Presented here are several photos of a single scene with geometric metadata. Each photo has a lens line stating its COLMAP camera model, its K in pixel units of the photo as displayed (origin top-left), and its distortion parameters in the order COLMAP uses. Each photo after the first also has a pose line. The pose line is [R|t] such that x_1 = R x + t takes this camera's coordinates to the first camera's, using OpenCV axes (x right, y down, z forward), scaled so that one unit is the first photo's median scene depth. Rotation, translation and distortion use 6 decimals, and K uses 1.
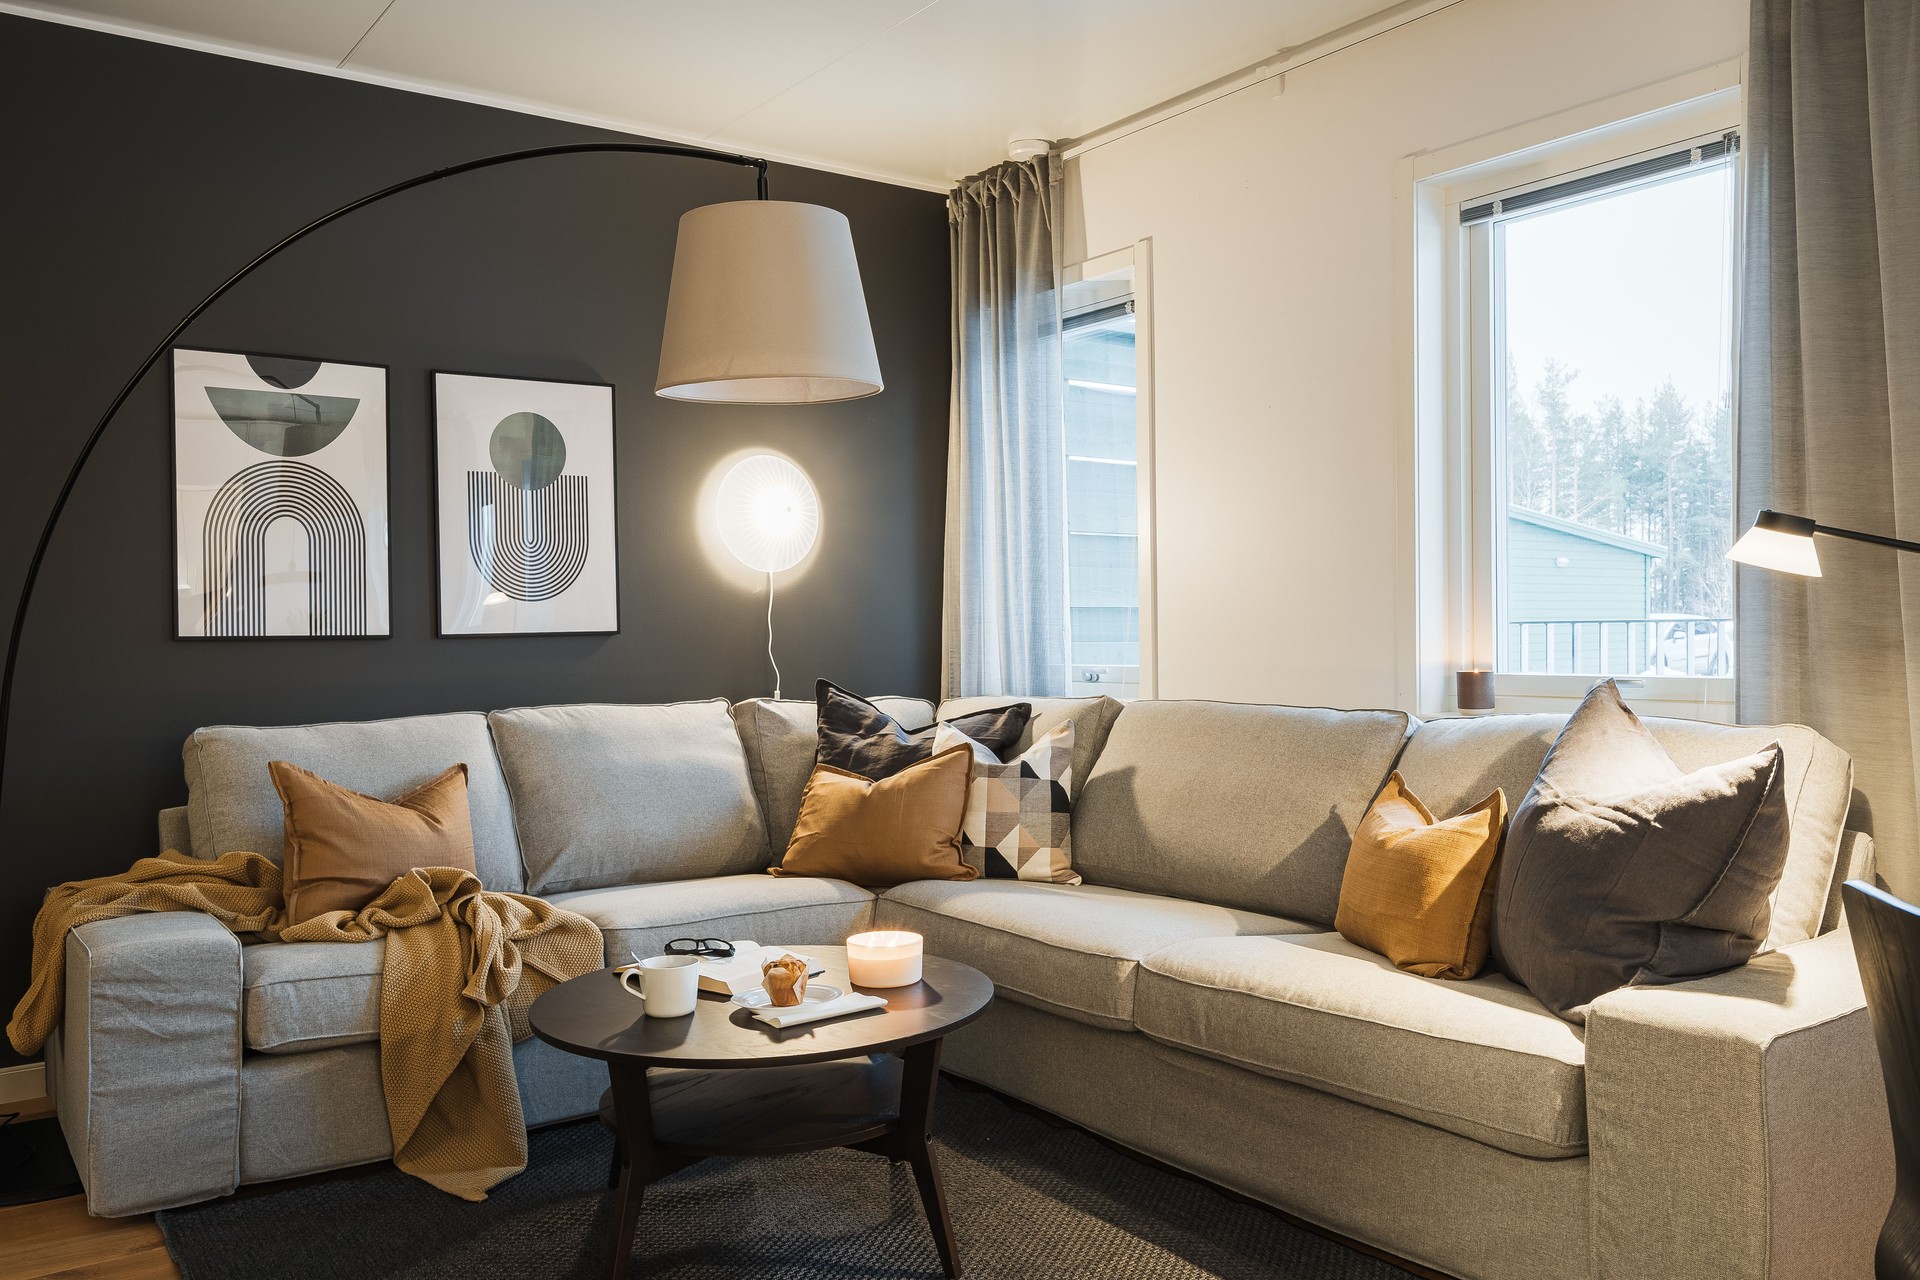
lens RADIAL K [[1512.6, 0, 948.6], [0, 1512.6, 641.6], [0, 0, 1]] dist [0.012421, 0.011530]
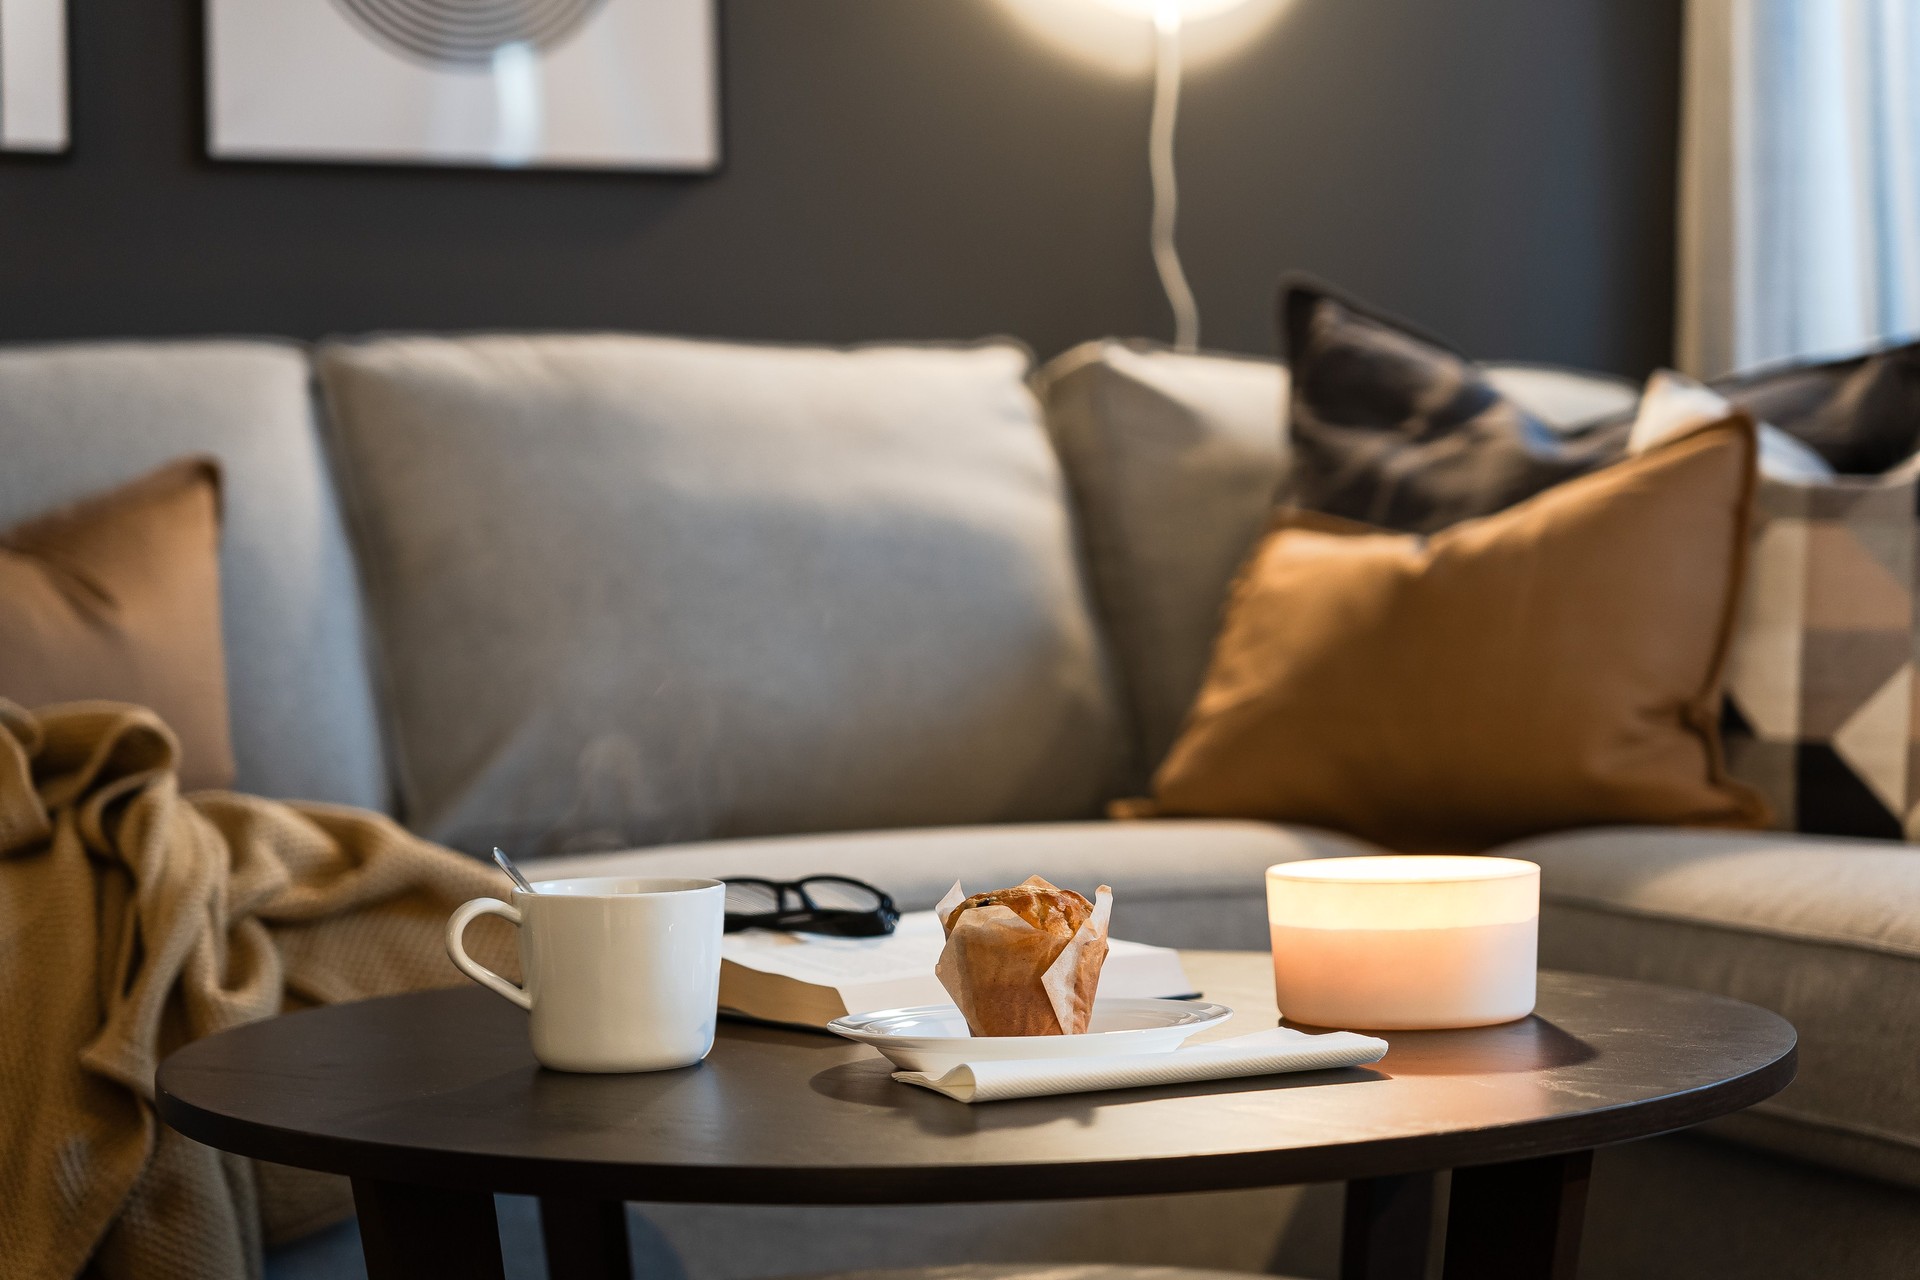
lens RADIAL K [[3572.8, 0, 973.4], [0, 3572.8, 638.8], [0, 0, 1]] dist [0.030824, 0.000000]
pose [[0.976939, 0.001293, -0.213516, 0.016042], [0.000925, 0.999947, 0.010286, 0.107907], [0.213518, -0.010246, 0.976885, 0.245170]]
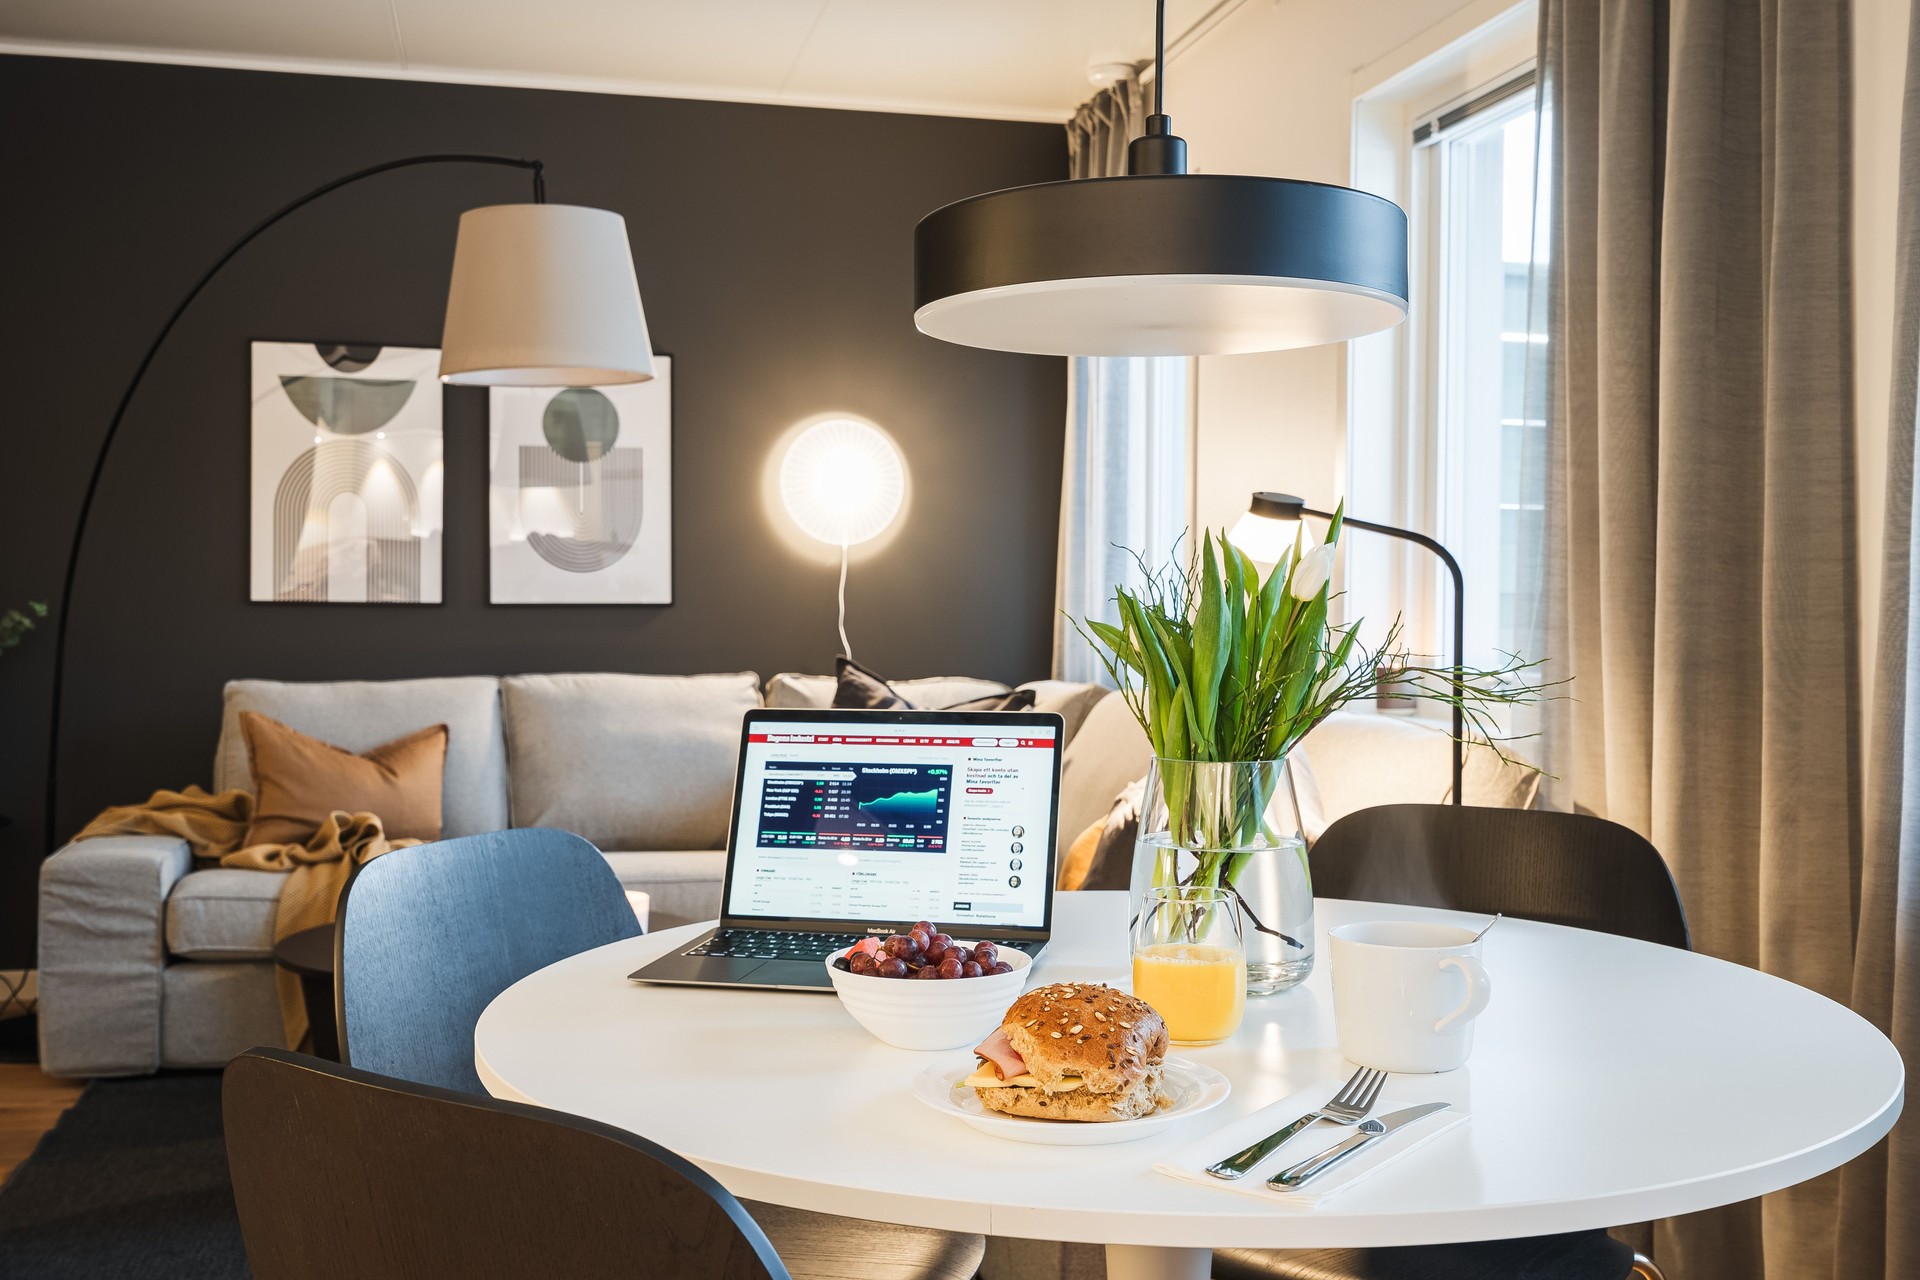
lens RADIAL K [[1904.1, 0, 951.3], [0, 1904.1, 639.9], [0, 0, 1]] dist [0.017620, 0.000000]
pose [[0.923847, 0.025063, -0.381942, 0.498273], [-0.021302, 0.999674, 0.014073, -0.004770], [0.382170, -0.004866, 0.924079, -0.098816]]
